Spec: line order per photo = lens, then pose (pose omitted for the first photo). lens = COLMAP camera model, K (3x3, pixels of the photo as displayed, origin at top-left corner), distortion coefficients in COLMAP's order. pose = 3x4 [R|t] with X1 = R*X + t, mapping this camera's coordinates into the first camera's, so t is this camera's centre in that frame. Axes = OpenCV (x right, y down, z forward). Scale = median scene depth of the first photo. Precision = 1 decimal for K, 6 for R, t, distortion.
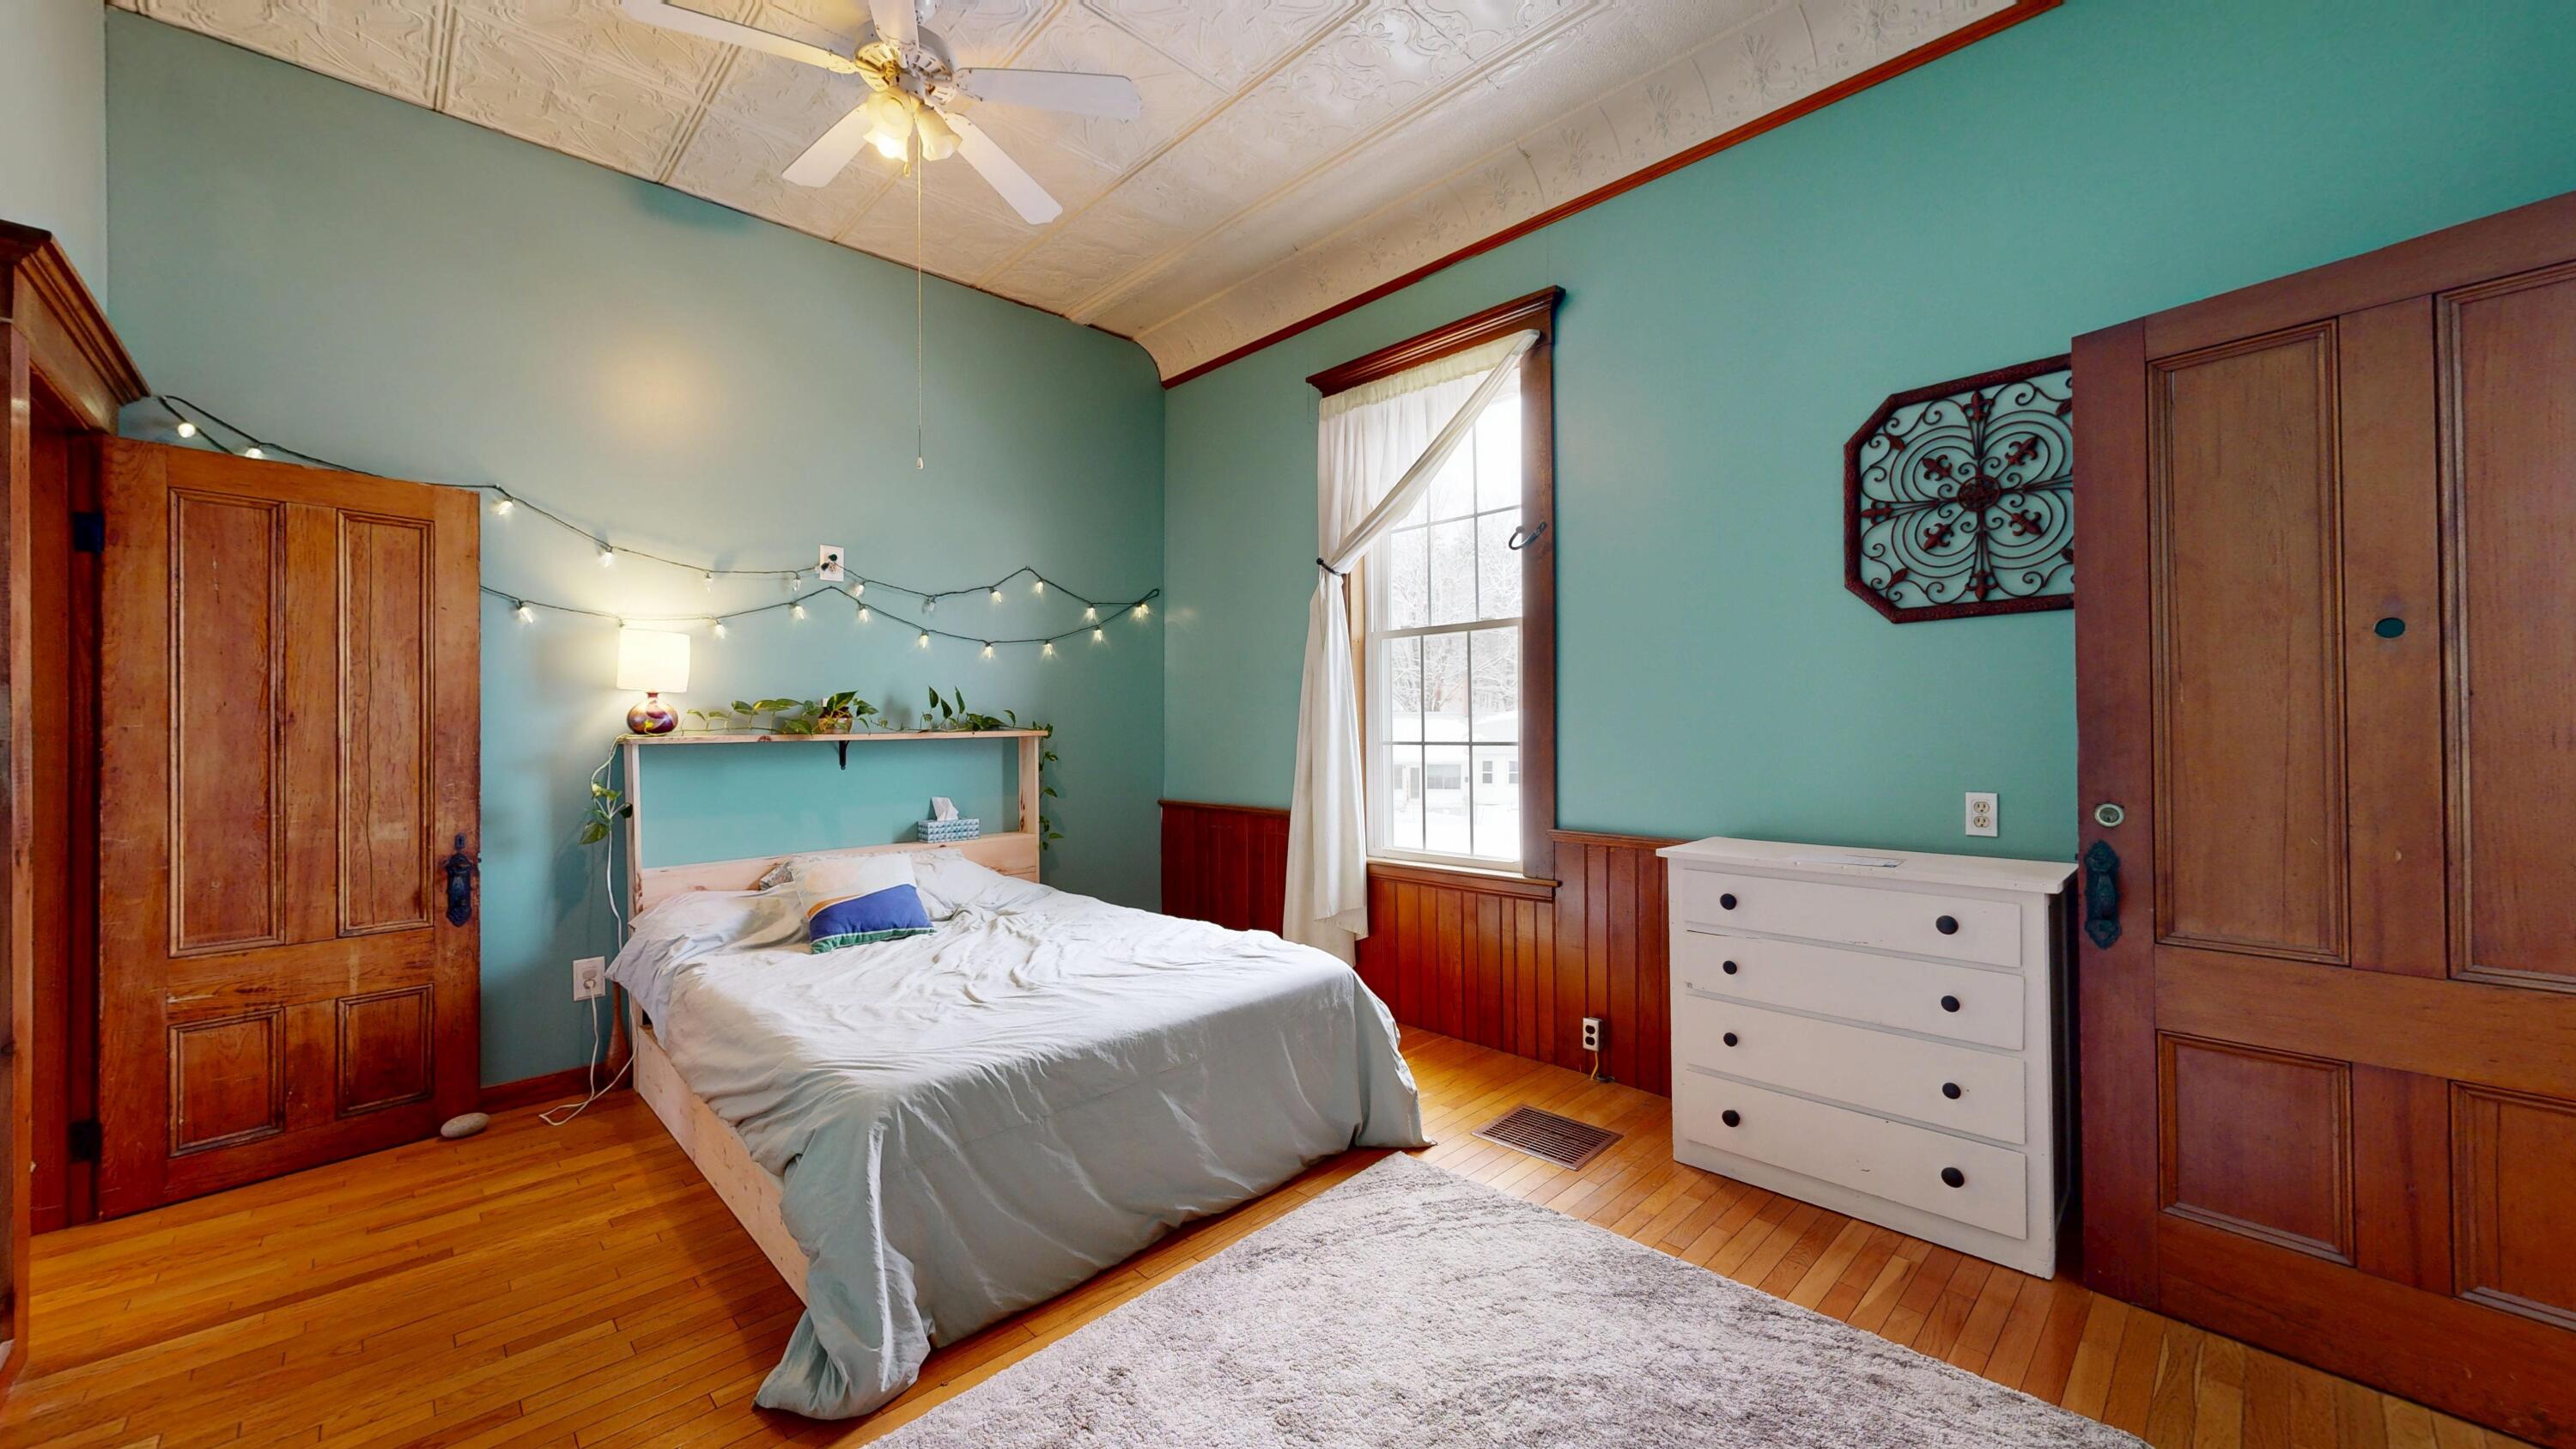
lens RADIAL K [[944.1, 0, 1288.0], [0, 944.1, 724.5], [0, 0, 1]] dist [-0.000380, 0.000011]
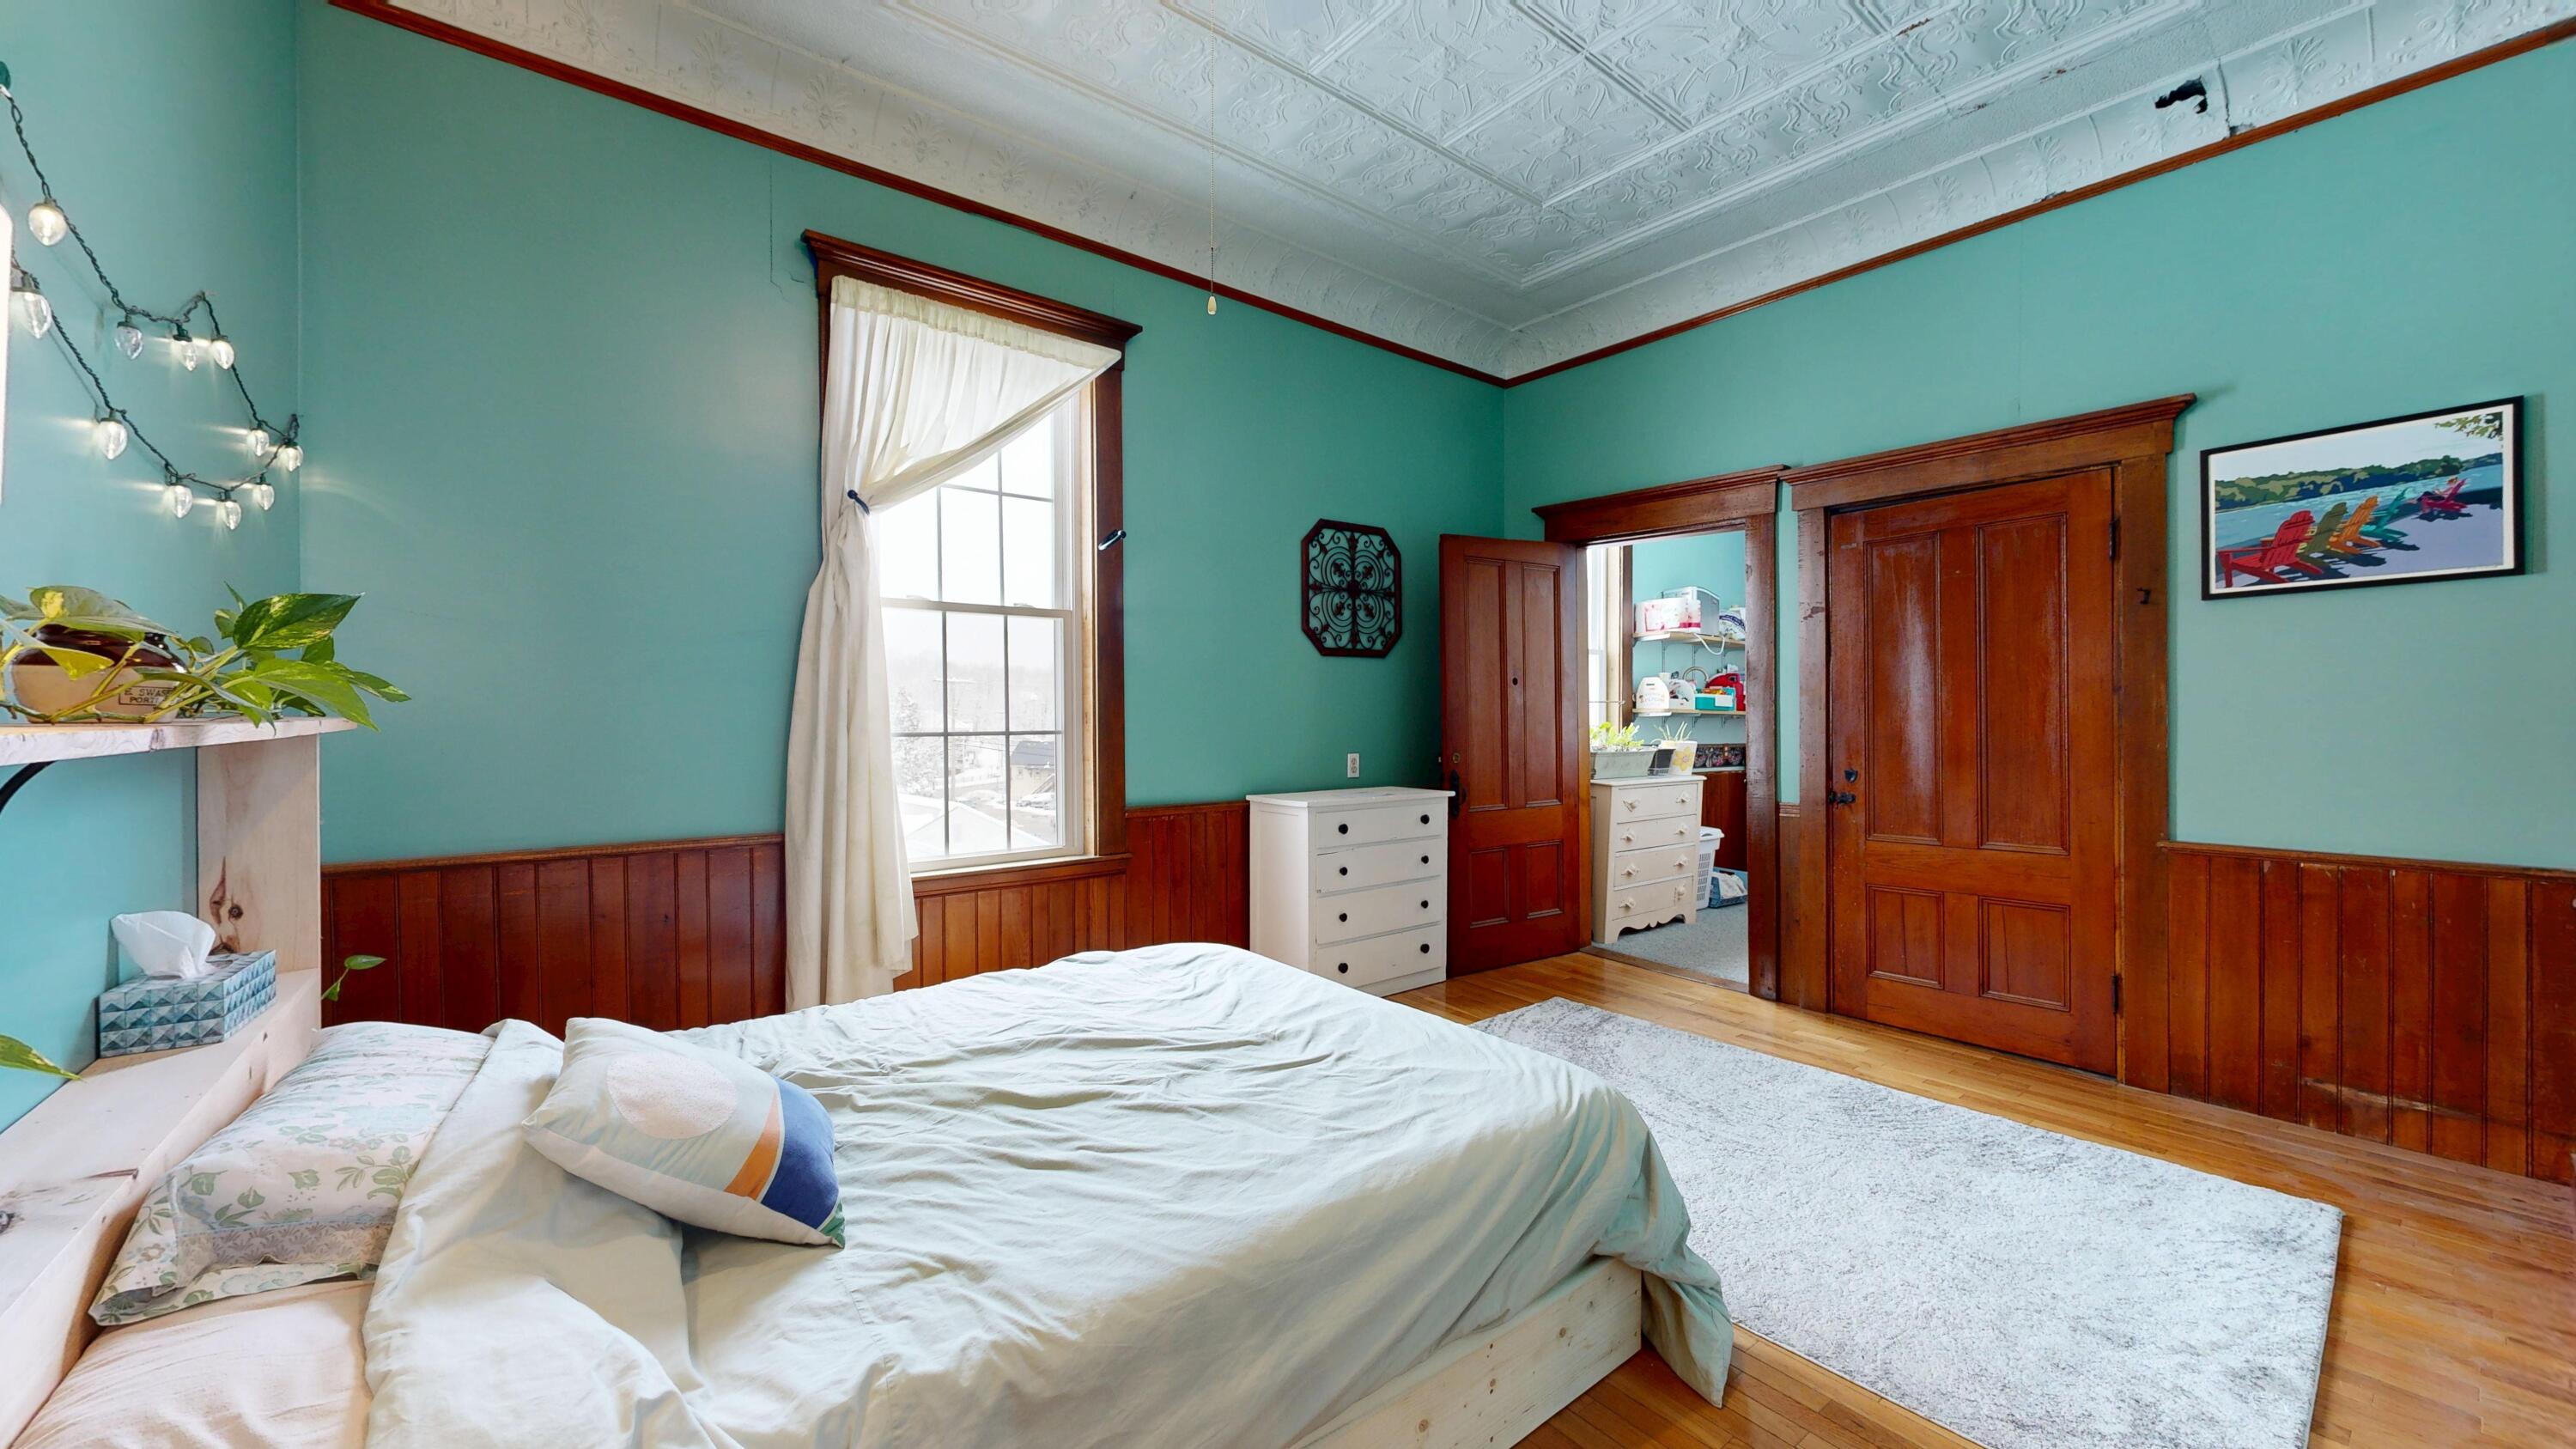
lens RADIAL K [[944.1, 0, 1288.0], [0, 944.1, 724.5], [0, 0, 1]] dist [-0.000380, 0.000011]
pose [[0.112163, -0.002560, 0.993687, -0.925862], [-0.003339, 0.999990, 0.002953, 0.009520], [-0.993684, -0.003649, 0.112153, 0.780353]]
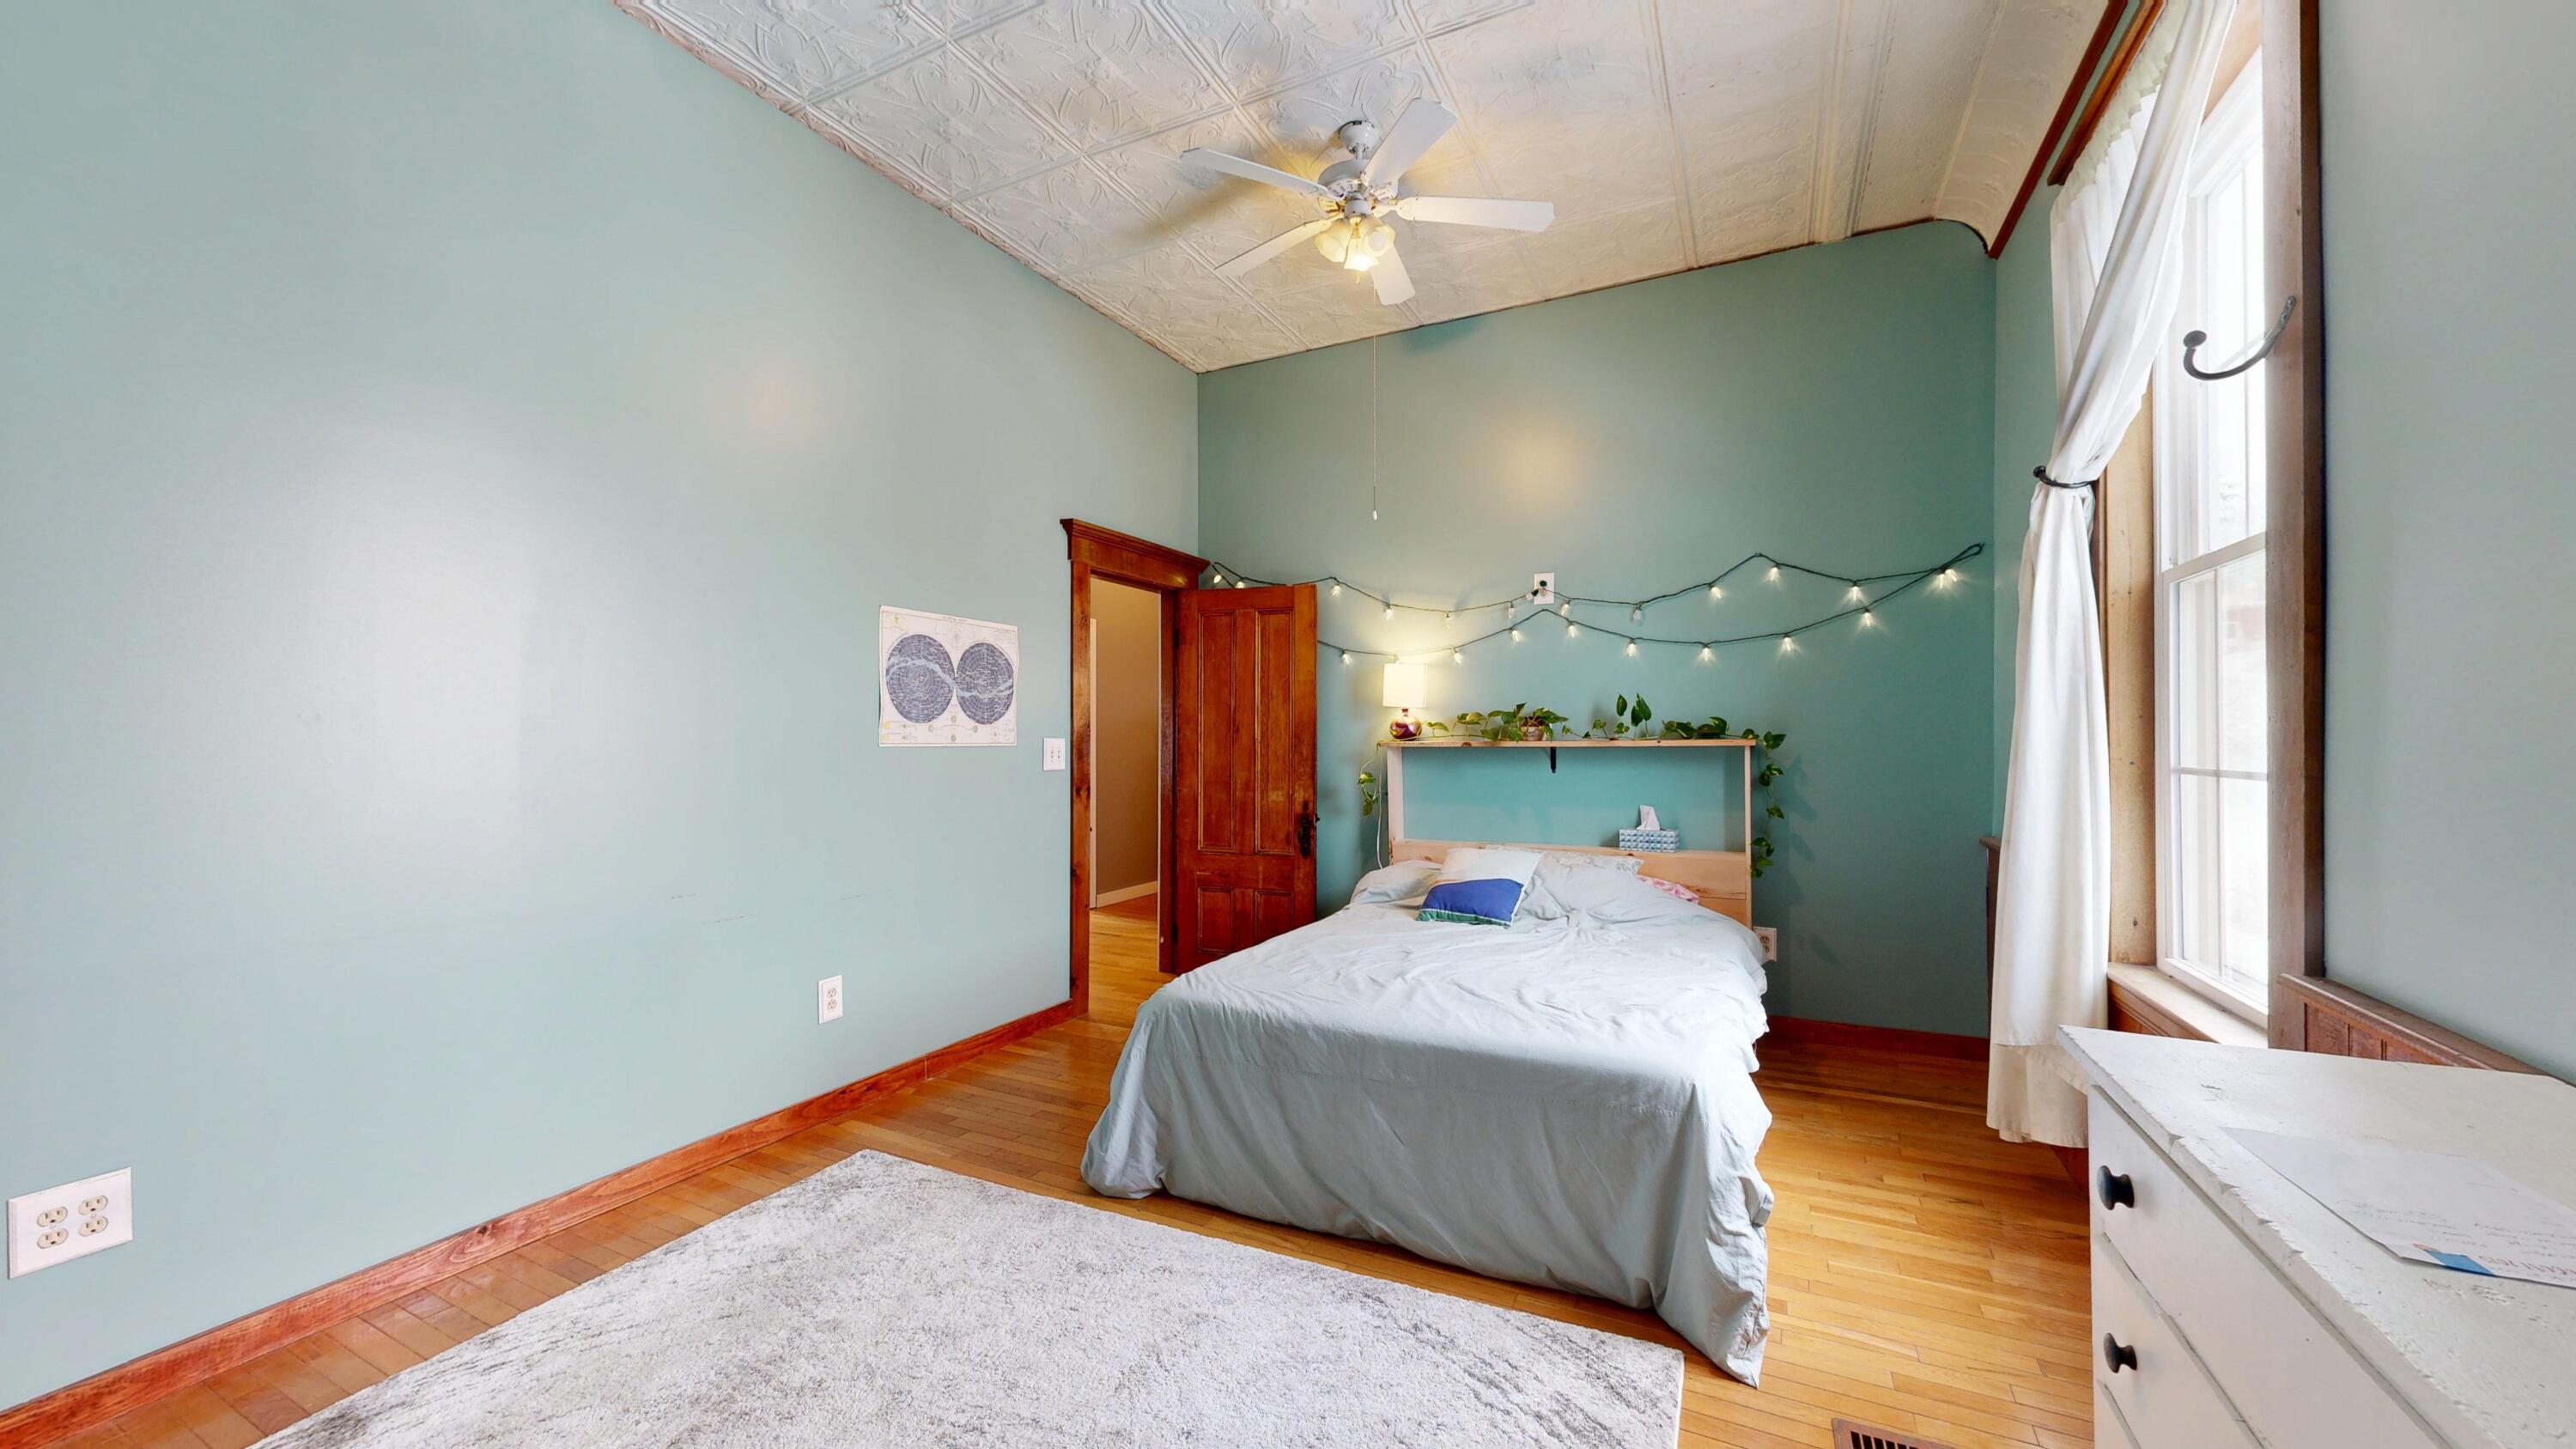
lens RADIAL K [[944.1, 0, 1288.0], [0, 944.1, 724.5], [0, 0, 1]] dist [-0.000380, 0.000011]
pose [[0.327120, -0.003282, -0.944977, 0.625251], [0.001712, 0.999994, -0.002881, -0.008624], [0.944981, -0.000675, 0.327124, 0.455790]]
